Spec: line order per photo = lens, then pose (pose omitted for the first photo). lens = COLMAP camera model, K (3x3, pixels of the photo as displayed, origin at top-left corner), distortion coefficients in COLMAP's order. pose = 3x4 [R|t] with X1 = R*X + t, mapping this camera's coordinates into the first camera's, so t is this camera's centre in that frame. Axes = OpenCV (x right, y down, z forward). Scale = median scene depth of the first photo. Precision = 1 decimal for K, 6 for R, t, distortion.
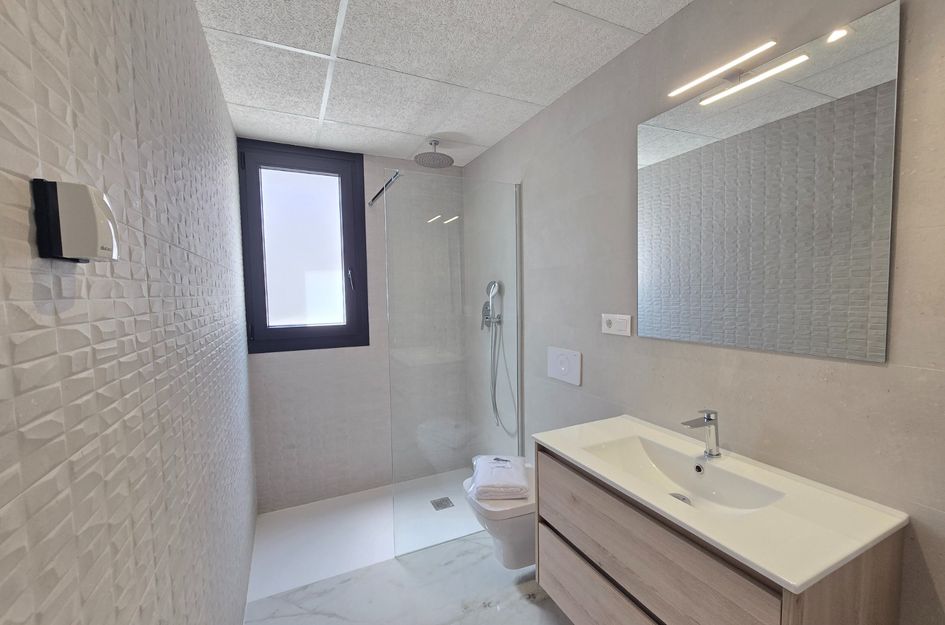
lens RADIAL K [[386.1, 0, 473.7], [0, 386.1, 315.9], [0, 0, 1]] dist [-0.006302, 0.001273]
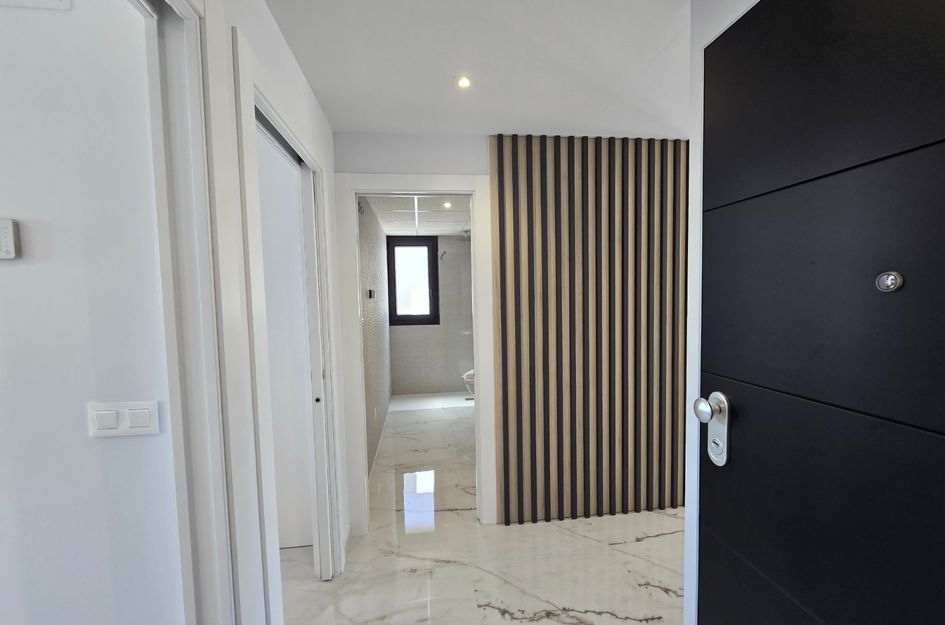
lens RADIAL K [[386.1, 0, 469.6], [0, 386.1, 314.7], [0, 0, 1]] dist [-0.006302, 0.001273]
pose [[0.951815, 0.013055, -0.306394, 0.583557], [-0.014111, 0.999900, -0.001231, 0.025321], [0.306347, 0.005495, 0.951904, -1.059989]]
